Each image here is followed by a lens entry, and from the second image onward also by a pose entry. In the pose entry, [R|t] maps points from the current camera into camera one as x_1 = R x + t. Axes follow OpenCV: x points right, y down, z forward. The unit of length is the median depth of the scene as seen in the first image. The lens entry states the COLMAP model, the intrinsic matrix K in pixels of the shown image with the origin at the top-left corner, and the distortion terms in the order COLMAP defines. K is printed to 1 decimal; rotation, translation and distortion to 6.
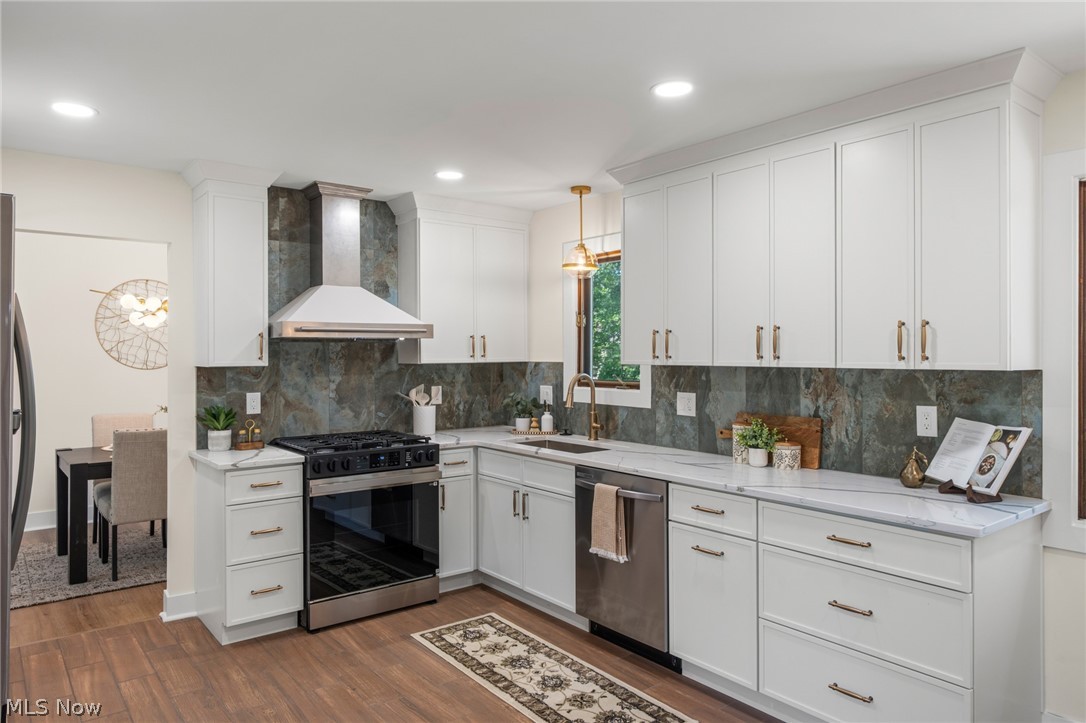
lens RADIAL K [[707.2, 0, 523.0], [0, 707.2, 349.2], [0, 0, 1]] dist [-0.000363, -0.003282]
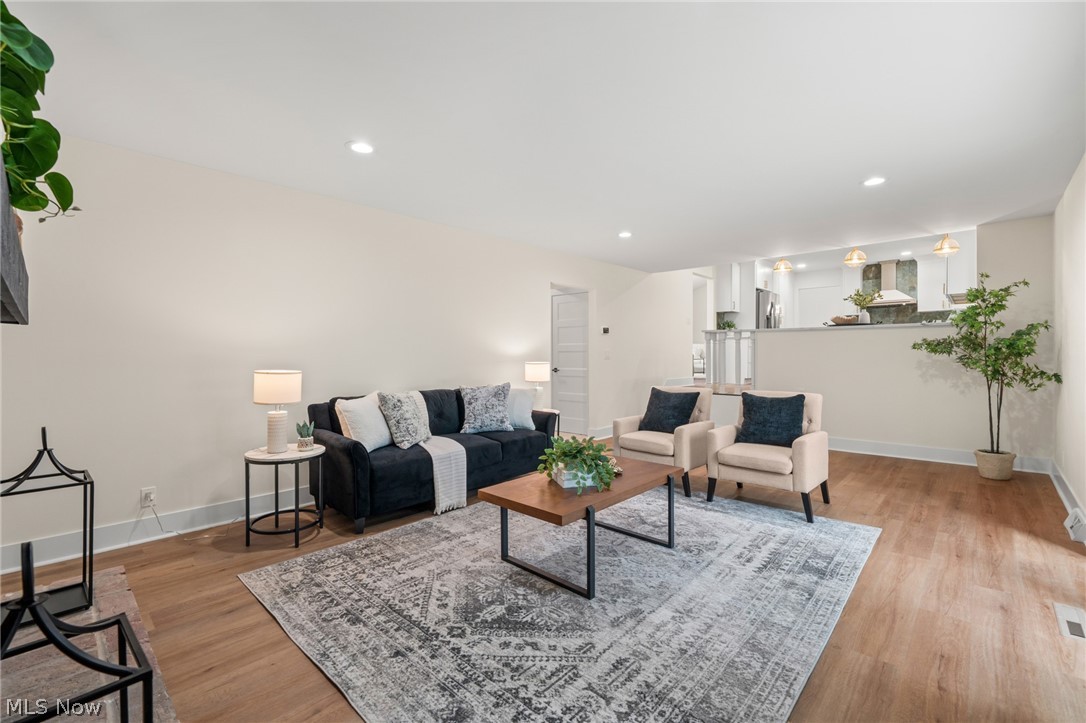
lens RADIAL K [[471.8, 0, 537.6], [0, 471.8, 353.6], [0, 0, 1]] dist [-0.002314, 0.000111]
pose [[0.160422, 0.003107, -0.987044, 1.915108], [0.007427, 0.999963, 0.004355, 0.215732], [0.987021, -0.008029, 0.160393, -1.138878]]
